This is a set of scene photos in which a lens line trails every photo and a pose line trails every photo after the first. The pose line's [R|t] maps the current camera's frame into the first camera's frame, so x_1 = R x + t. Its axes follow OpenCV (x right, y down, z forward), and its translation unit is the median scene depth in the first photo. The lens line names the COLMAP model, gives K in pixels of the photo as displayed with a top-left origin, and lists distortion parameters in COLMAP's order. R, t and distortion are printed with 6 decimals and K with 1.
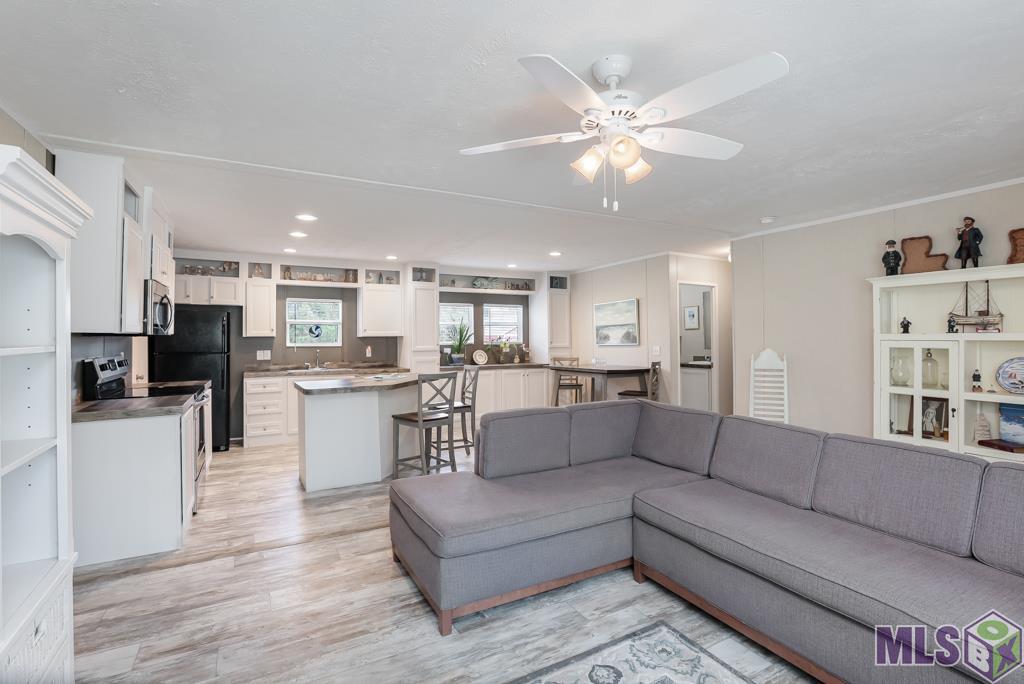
lens RADIAL K [[487.6, 0, 513.9], [0, 487.6, 334.5], [0, 0, 1]] dist [-0.010234, 0.002793]
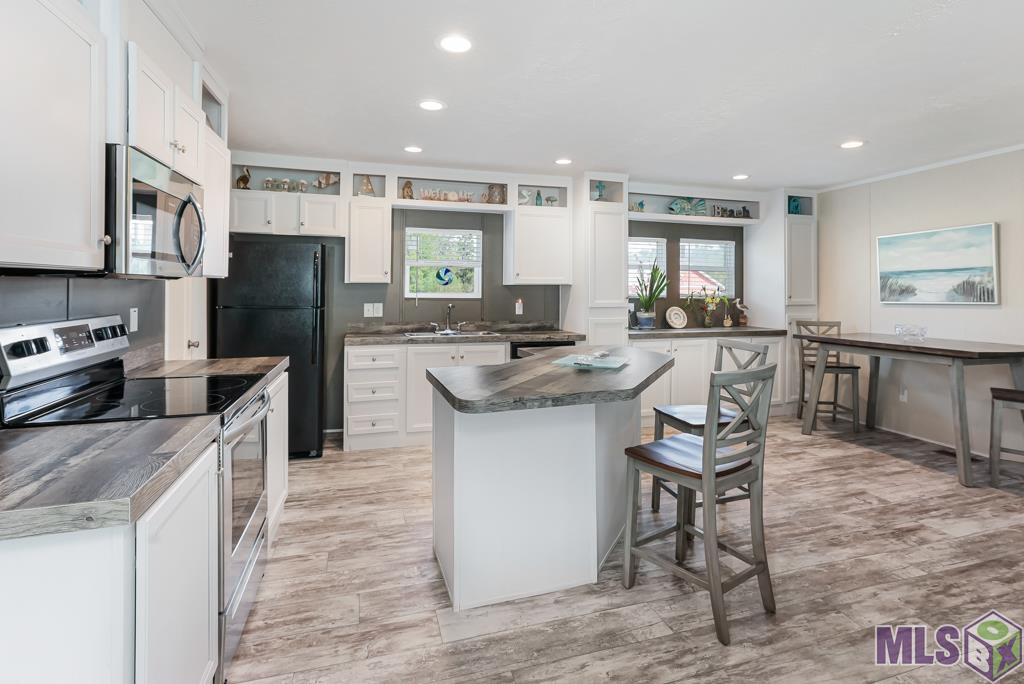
lens RADIAL K [[487.6, 0, 540.4], [0, 487.6, 287.9], [0, 0, 1]] dist [-0.010234, 0.002793]
pose [[0.989325, 0.012016, -0.145229, -0.179428], [-0.010916, 0.999905, 0.008365, 0.002521], [0.145316, -0.006690, 0.989363, 0.349848]]
